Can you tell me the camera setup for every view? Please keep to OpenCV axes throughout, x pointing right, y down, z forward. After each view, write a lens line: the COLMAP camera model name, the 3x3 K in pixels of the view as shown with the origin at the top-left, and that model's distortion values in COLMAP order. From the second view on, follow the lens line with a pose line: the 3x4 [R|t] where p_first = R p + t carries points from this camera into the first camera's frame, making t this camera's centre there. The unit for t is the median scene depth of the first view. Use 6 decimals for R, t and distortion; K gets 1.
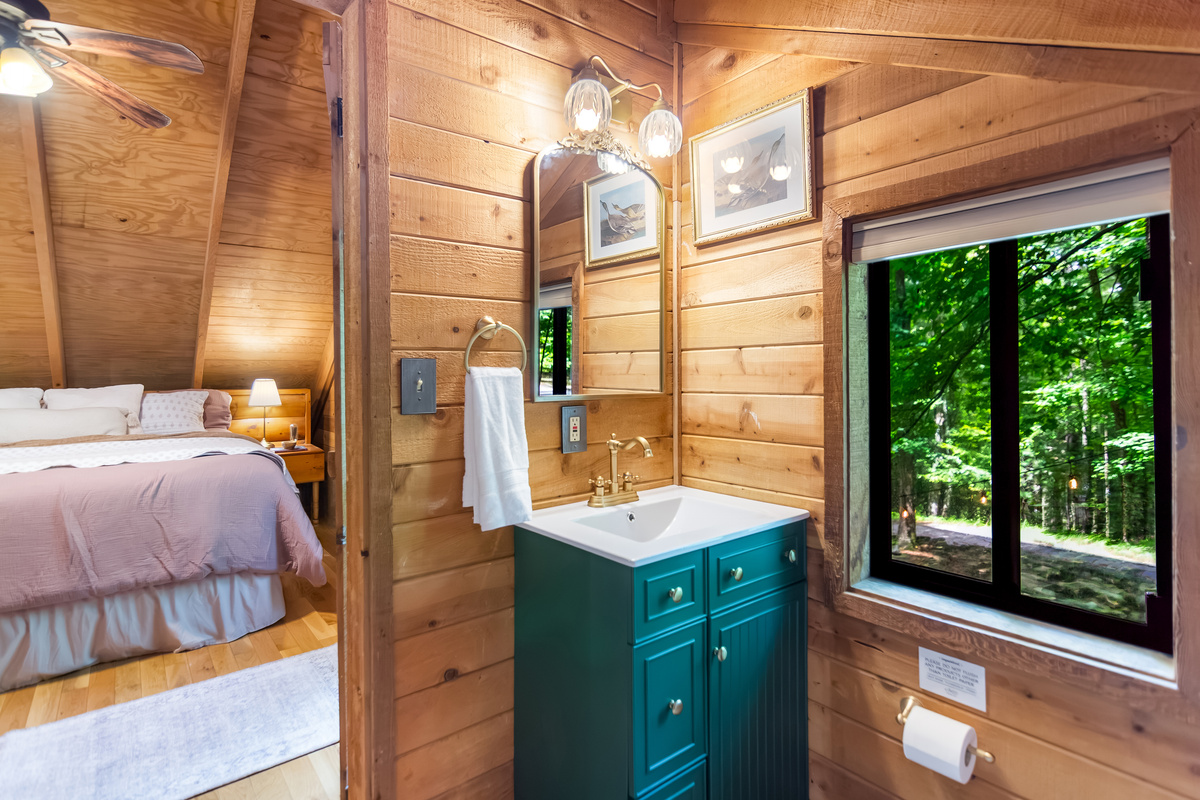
lens RADIAL K [[593.3, 0, 584.9], [0, 593.3, 376.5], [0, 0, 1]] dist [-0.001120, 0.002785]
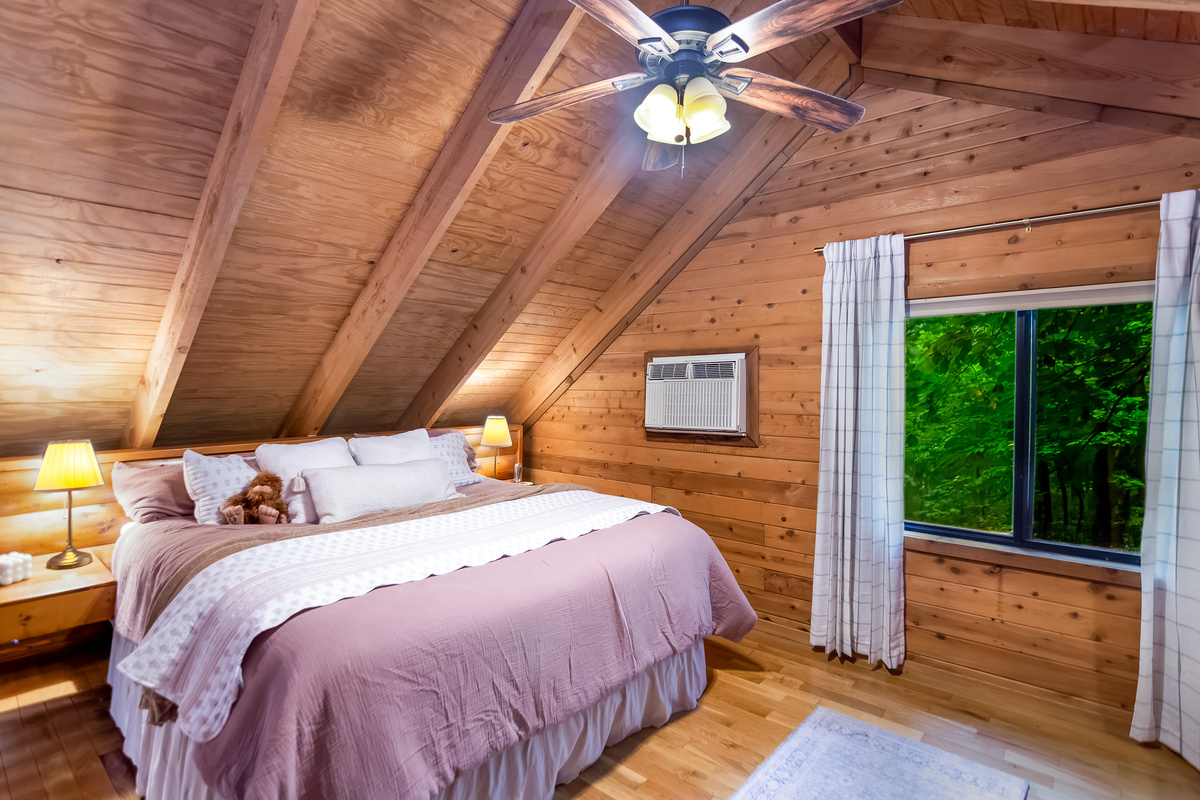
lens RADIAL K [[593.3, 0, 598.3], [0, 593.3, 399.4], [0, 0, 1]] dist [-0.001120, 0.002785]
pose [[0.981777, 0.003897, 0.189999, -0.660448], [-0.009155, 0.999599, 0.026802, -0.057909], [-0.189818, -0.028053, 0.981418, 0.063069]]
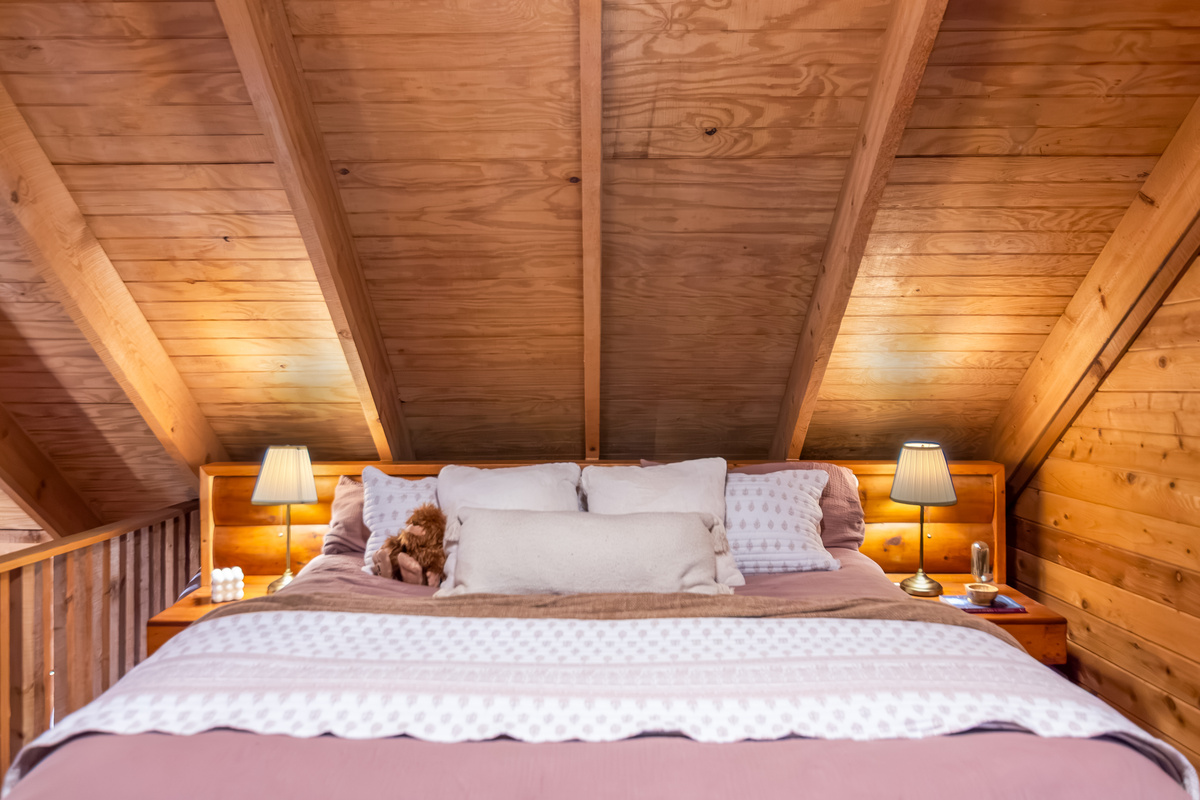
lens RADIAL K [[861.8, 0, 588.8], [0, 861.8, 359.3], [0, 0, 1]] dist [-0.000801, 0.001239]
pose [[0.781478, -0.016177, -0.623723, -0.374410], [-0.003803, 0.999522, -0.030689, -0.048298], [0.623921, 0.026354, 0.781043, 0.348546]]
